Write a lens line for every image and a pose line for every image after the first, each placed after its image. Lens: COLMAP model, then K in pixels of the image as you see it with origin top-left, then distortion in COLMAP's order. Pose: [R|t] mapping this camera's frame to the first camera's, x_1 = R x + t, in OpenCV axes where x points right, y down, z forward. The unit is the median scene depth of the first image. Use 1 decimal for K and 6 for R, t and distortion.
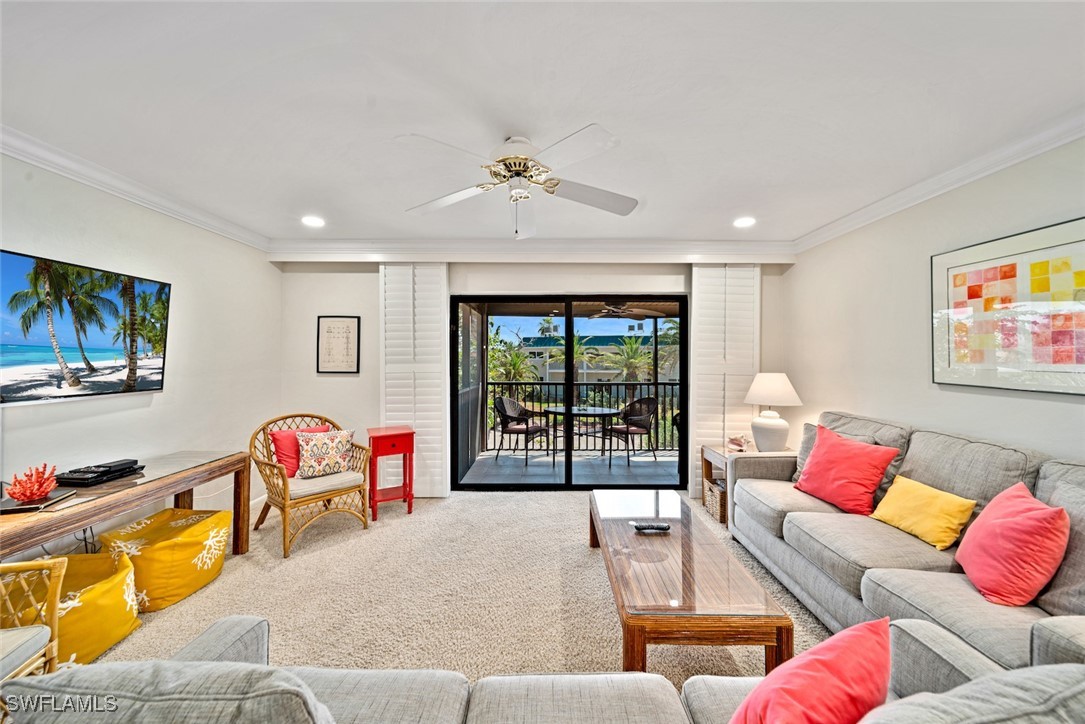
lens RADIAL K [[388.8, 0, 544.2], [0, 388.8, 363.1], [0, 0, 1]] dist [0.001715, -0.001514]
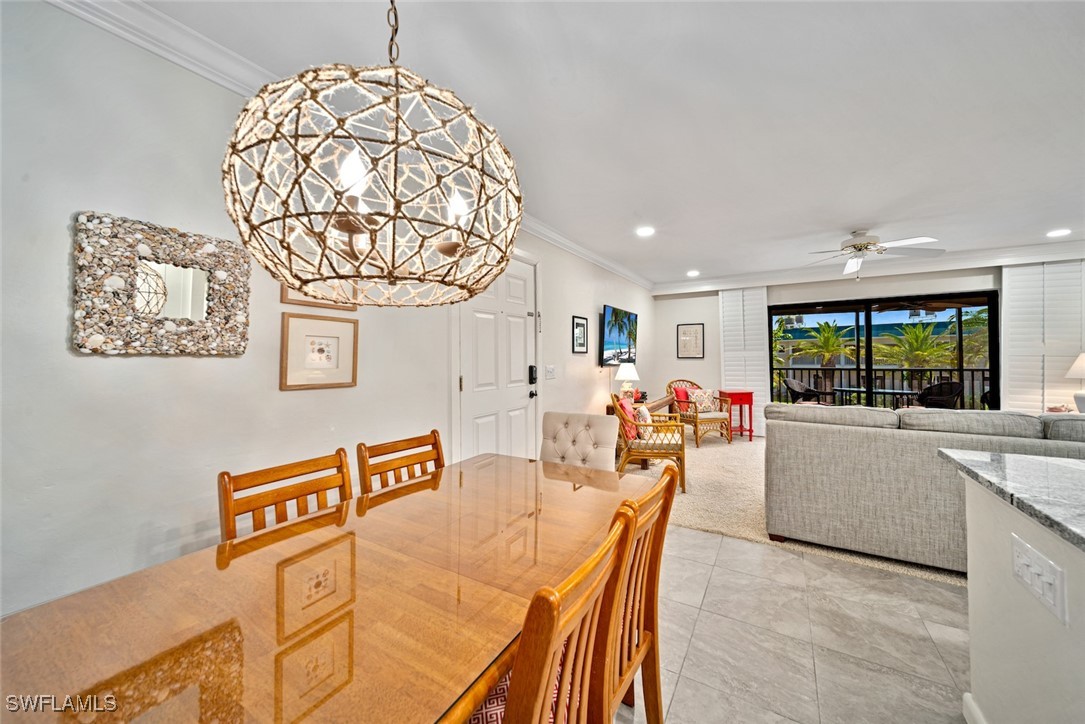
lens RADIAL K [[388.8, 0, 537.5], [0, 388.8, 358.7], [0, 0, 1]] dist [0.001715, -0.001514]
pose [[0.855551, -0.005675, -0.517688, -0.170988], [0.004027, 0.999983, -0.004306, 0.026570], [0.517704, 0.001600, 0.855559, -0.572926]]
